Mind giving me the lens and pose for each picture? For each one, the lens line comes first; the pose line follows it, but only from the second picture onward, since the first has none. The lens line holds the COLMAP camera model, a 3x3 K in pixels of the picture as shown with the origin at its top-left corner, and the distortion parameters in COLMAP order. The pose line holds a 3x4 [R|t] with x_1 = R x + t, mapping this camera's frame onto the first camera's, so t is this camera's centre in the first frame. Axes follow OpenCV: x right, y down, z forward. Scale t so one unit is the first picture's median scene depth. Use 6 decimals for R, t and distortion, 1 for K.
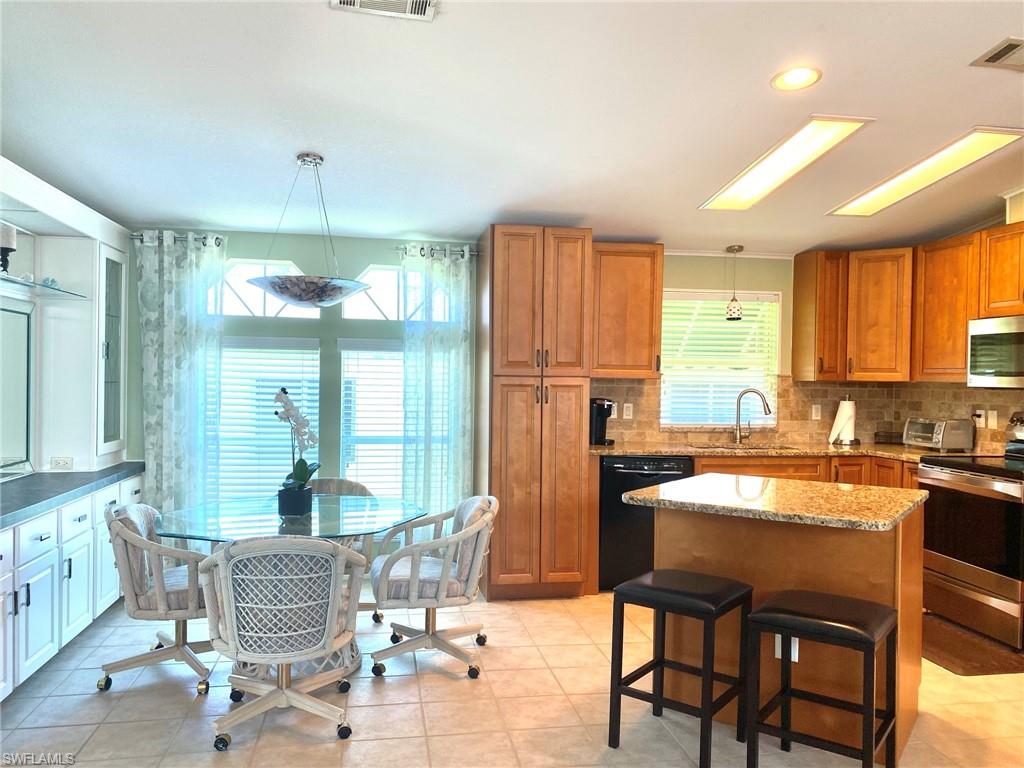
lens RADIAL K [[779.1, 0, 517.2], [0, 779.1, 380.4], [0, 0, 1]] dist [0.042908, -0.060425]
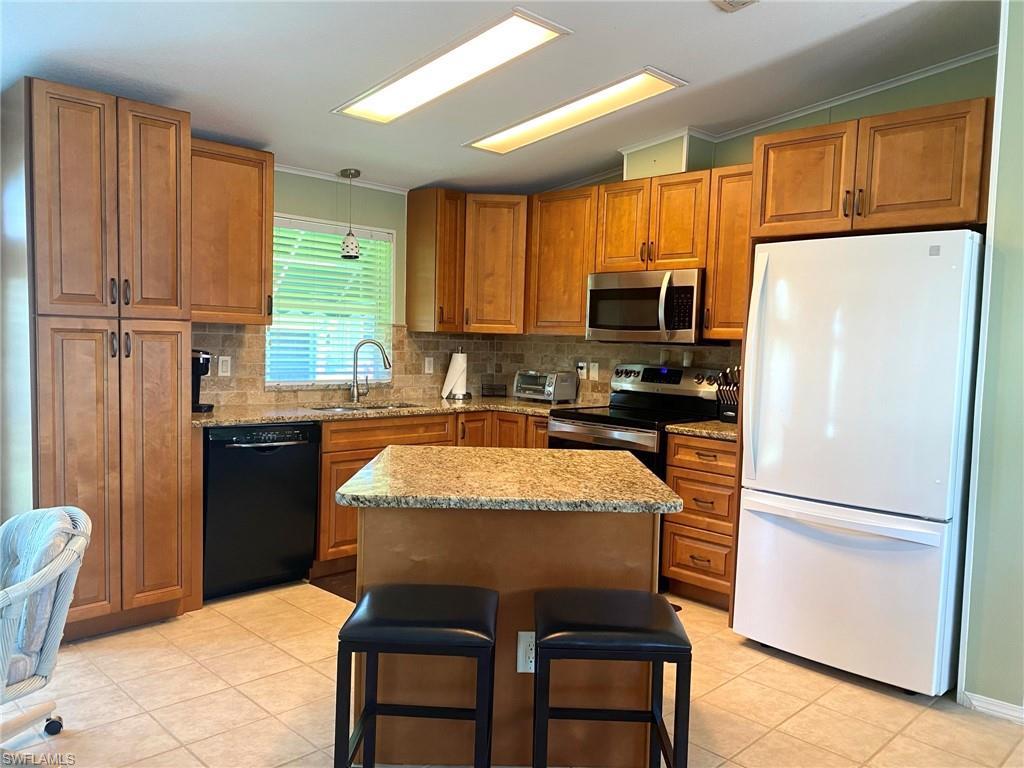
lens RADIAL K [[776.4, 0, 516.2], [0, 776.4, 392.0], [0, 0, 1]] dist [0.053395, -0.060794]
pose [[0.817333, -0.028784, 0.575446, -0.078075], [-0.017001, 0.997112, 0.074023, 0.002458], [-0.575915, -0.070284, 0.814483, 0.215615]]
